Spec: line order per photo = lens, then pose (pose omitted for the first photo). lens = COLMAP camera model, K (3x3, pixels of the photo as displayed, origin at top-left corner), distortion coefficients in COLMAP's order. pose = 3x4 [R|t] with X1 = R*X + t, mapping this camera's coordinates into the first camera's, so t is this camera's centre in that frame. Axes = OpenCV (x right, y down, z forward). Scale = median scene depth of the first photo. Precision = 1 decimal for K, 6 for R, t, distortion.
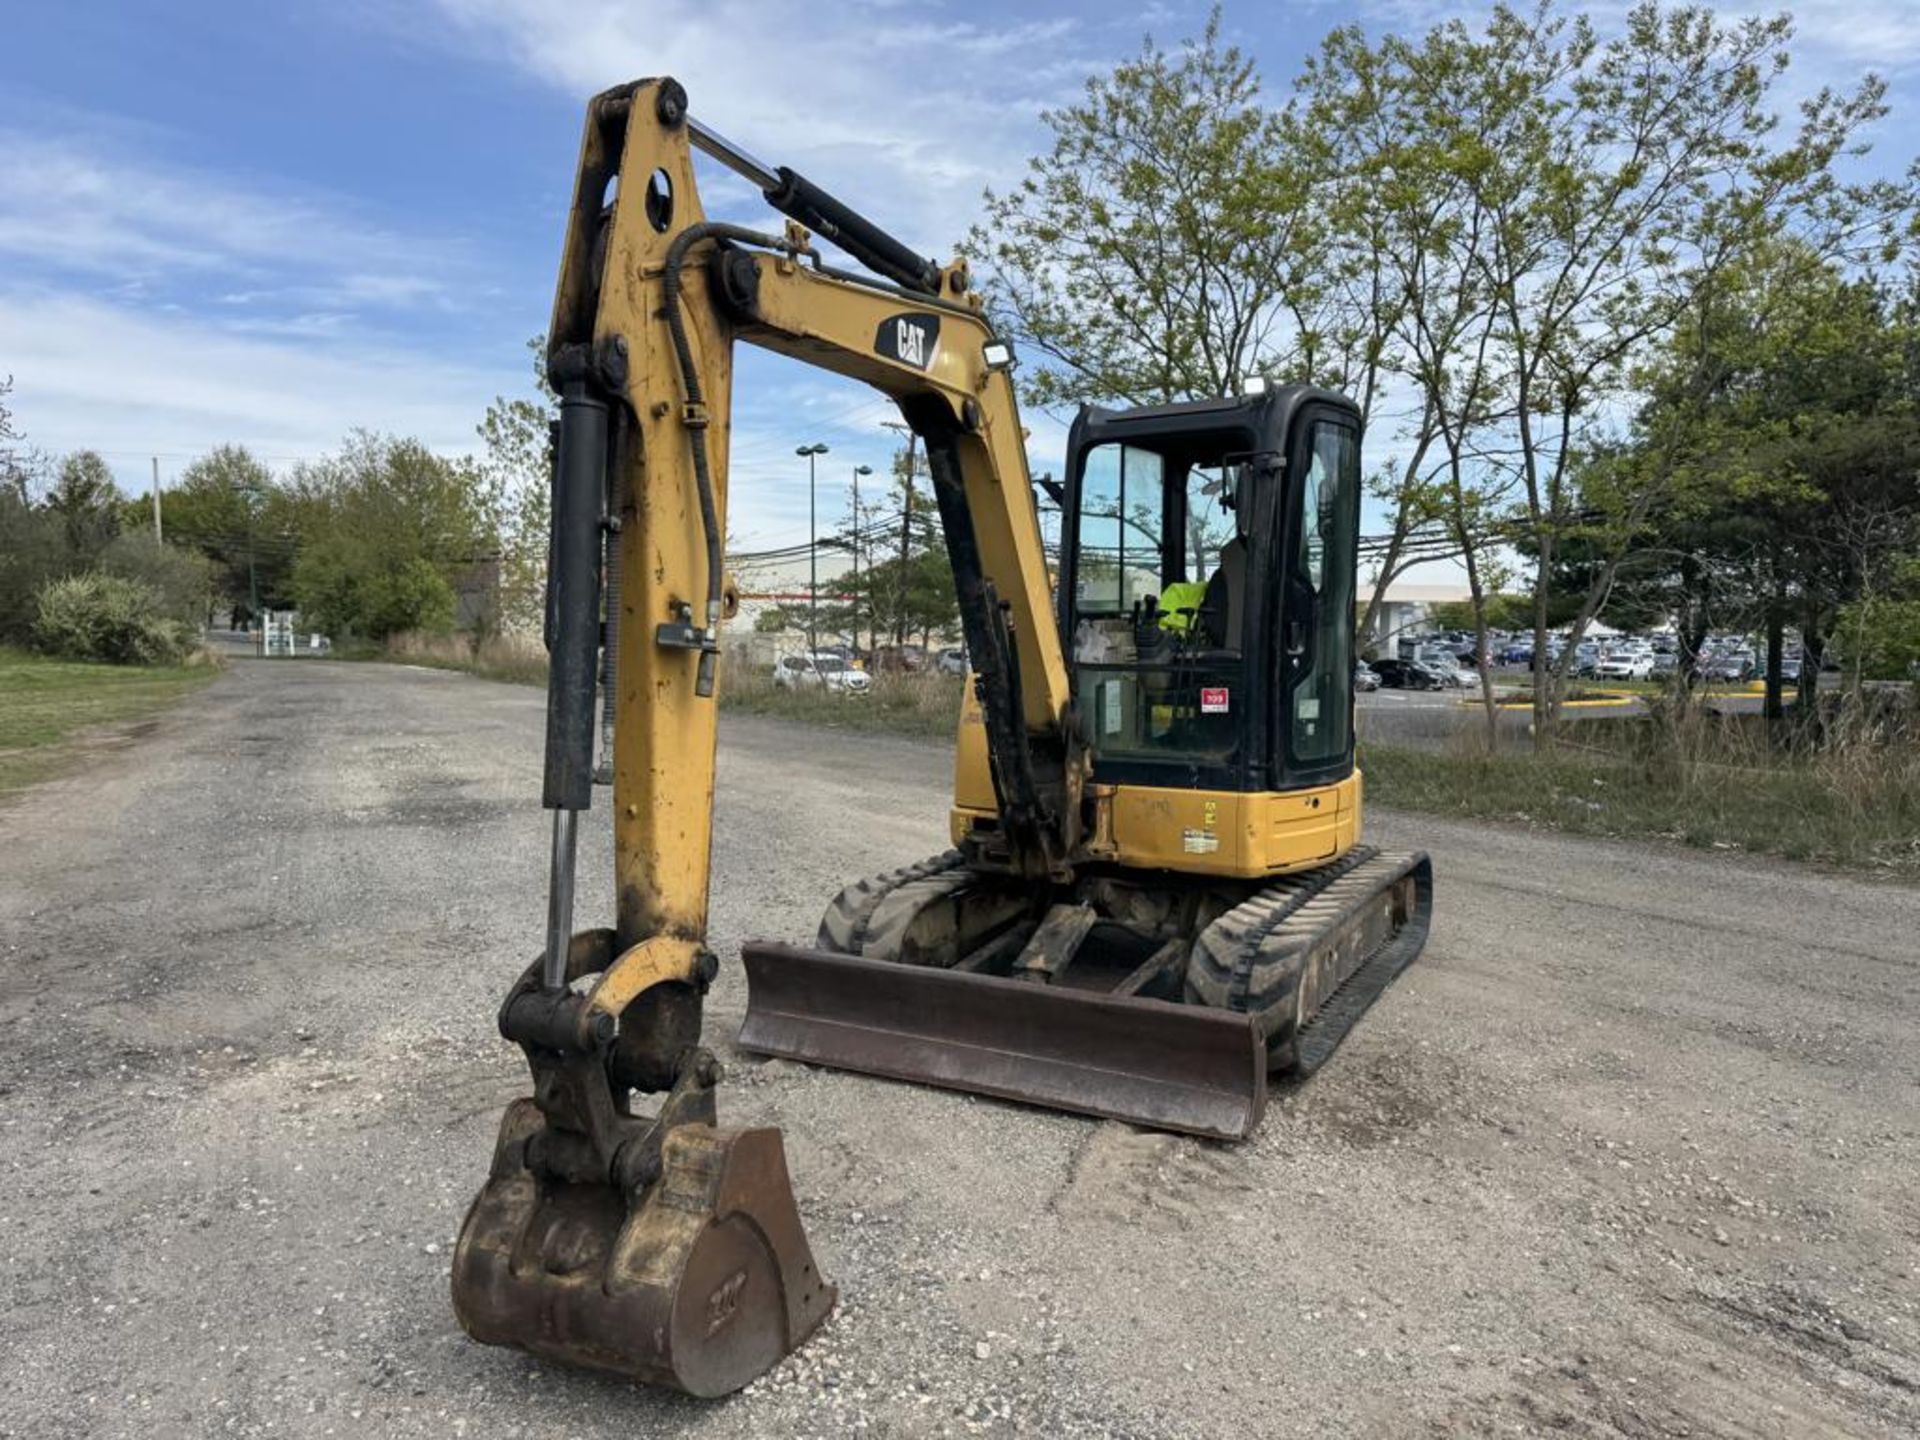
lens RADIAL K [[1360.9, 0, 975.4], [0, 1360.9, 722.5], [0, 0, 1]] dist [0.040678, -0.048711]
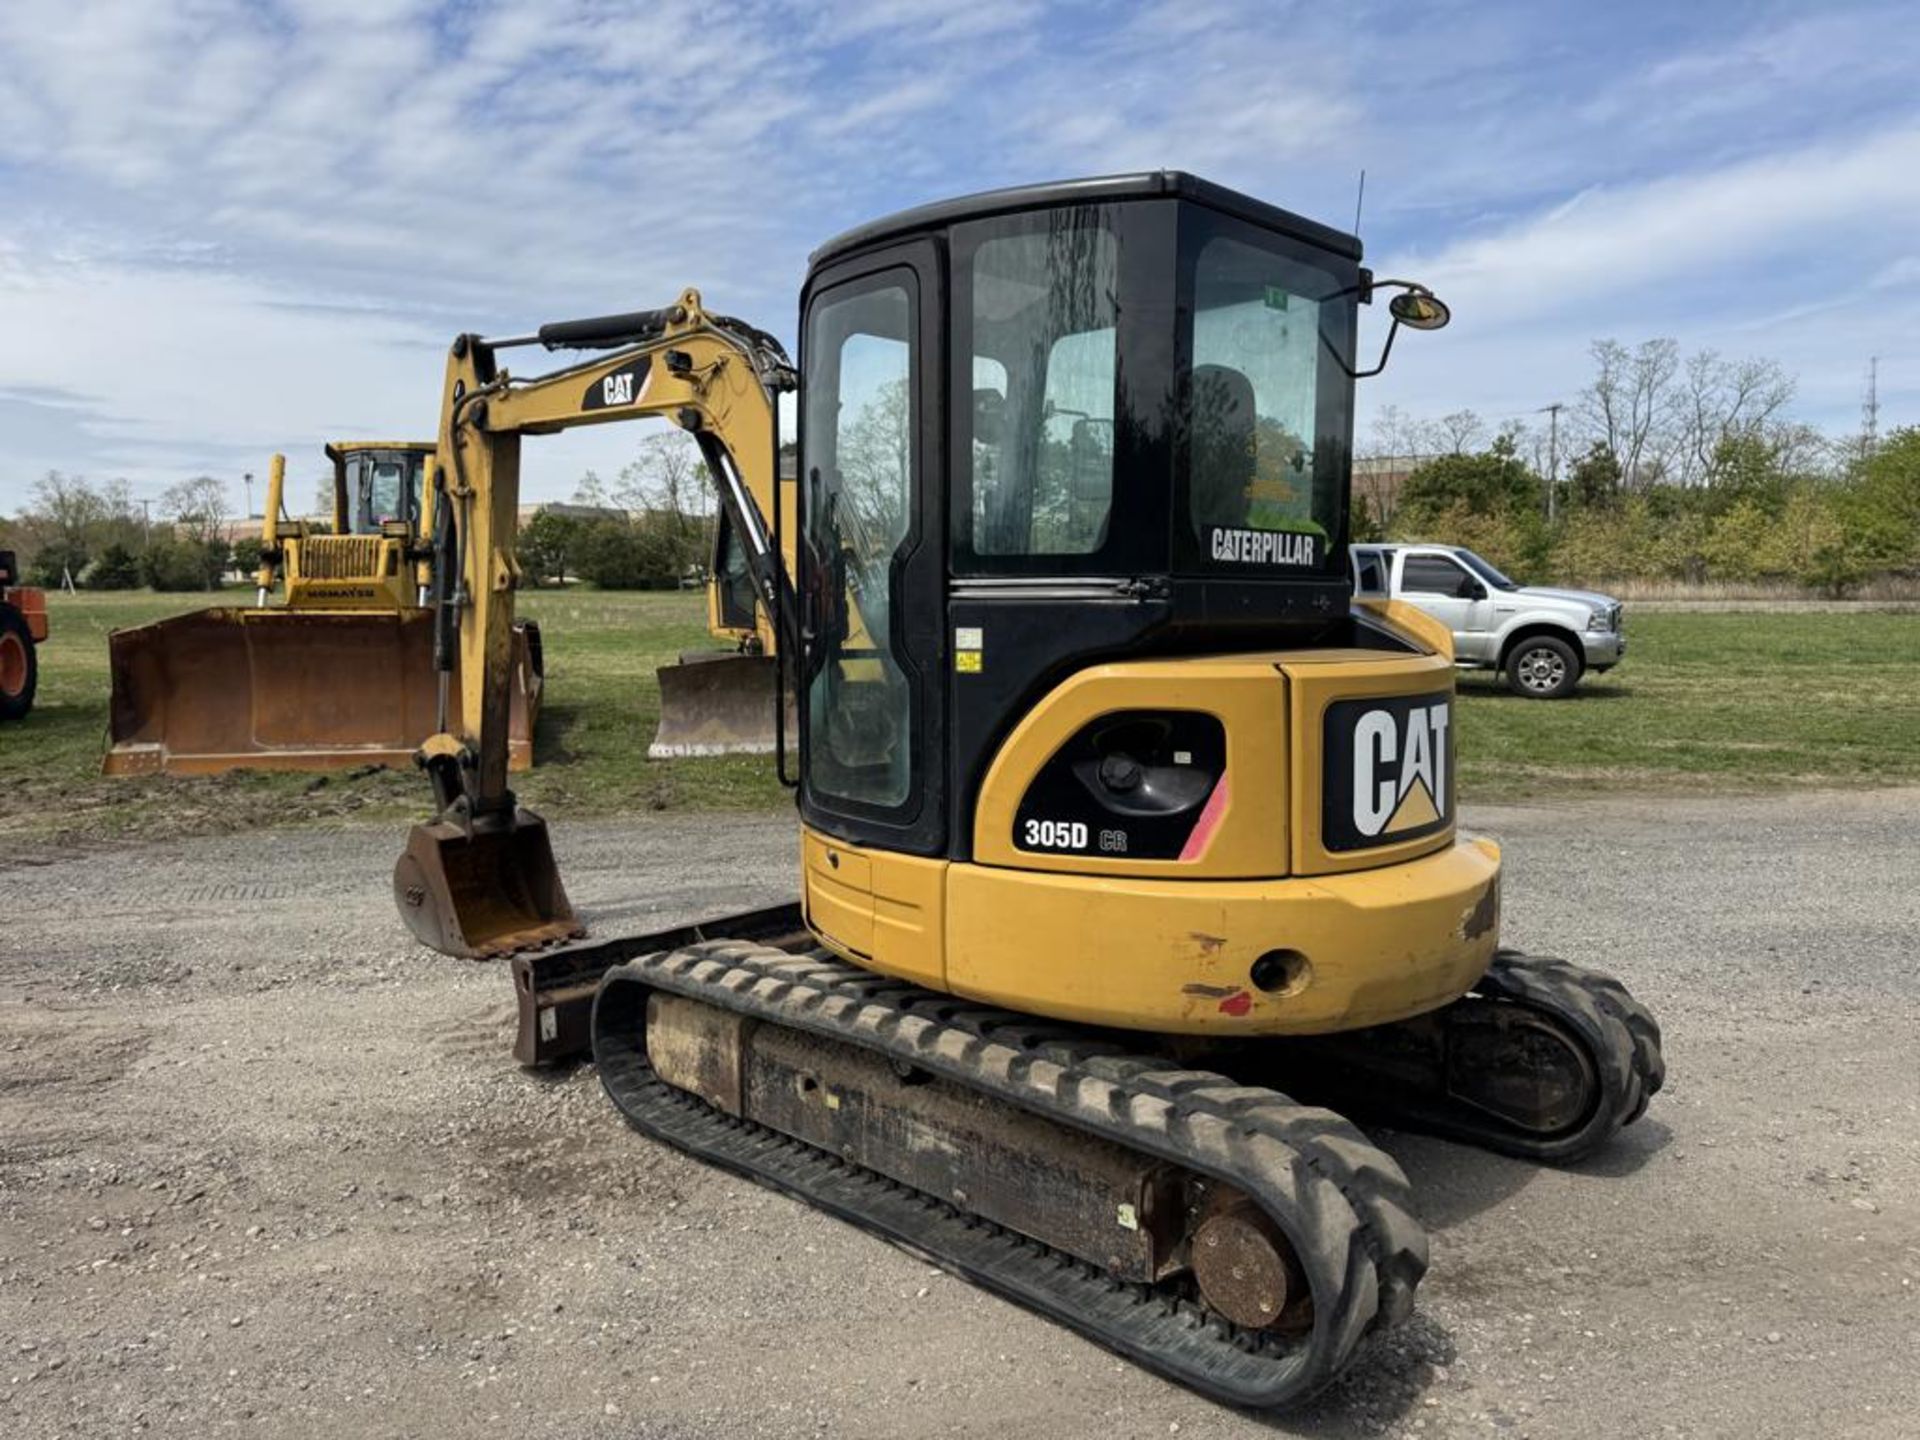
lens RADIAL K [[1360.9, 0, 968.7], [0, 1360.9, 727.4], [0, 0, 1]] dist [0.040678, -0.048711]
pose [[-0.257679, 0.095101, -0.961539, 0.887222], [-0.072504, 0.990436, 0.117389, -0.091525], [0.963507, 0.099964, -0.248319, 1.243776]]
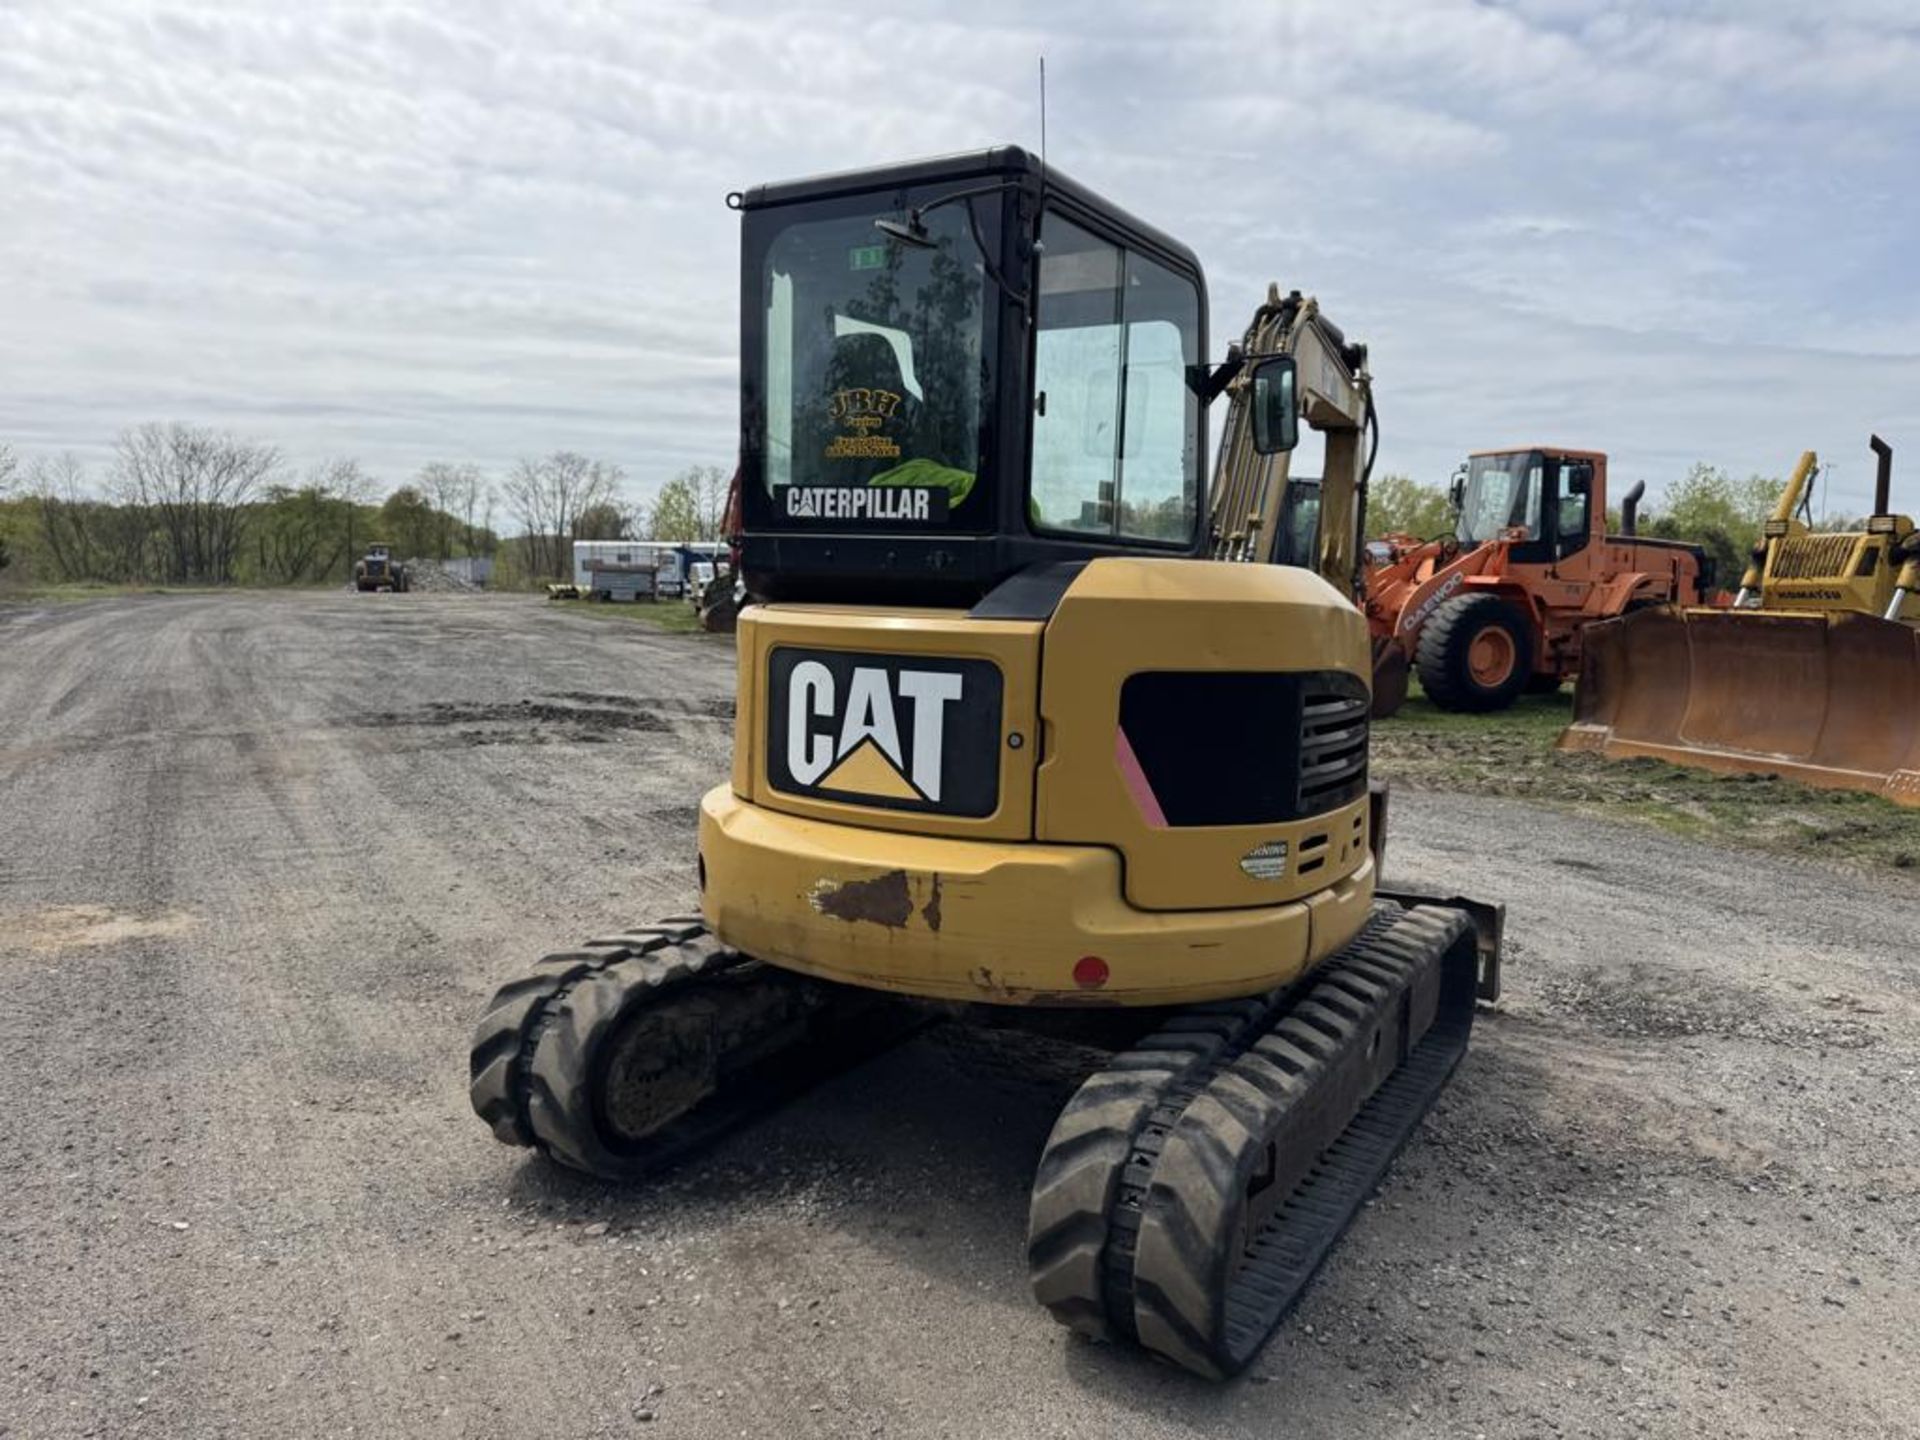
lens RADIAL K [[1360.9, 0, 967.1], [0, 1360.9, 718.3], [0, 0, 1]] dist [0.040678, -0.048711]
pose [[-0.998887, -0.030774, 0.035732, 0.174305], [-0.024065, 0.984282, 0.174956, -0.122976], [-0.040554, 0.173901, -0.983928, 1.856153]]
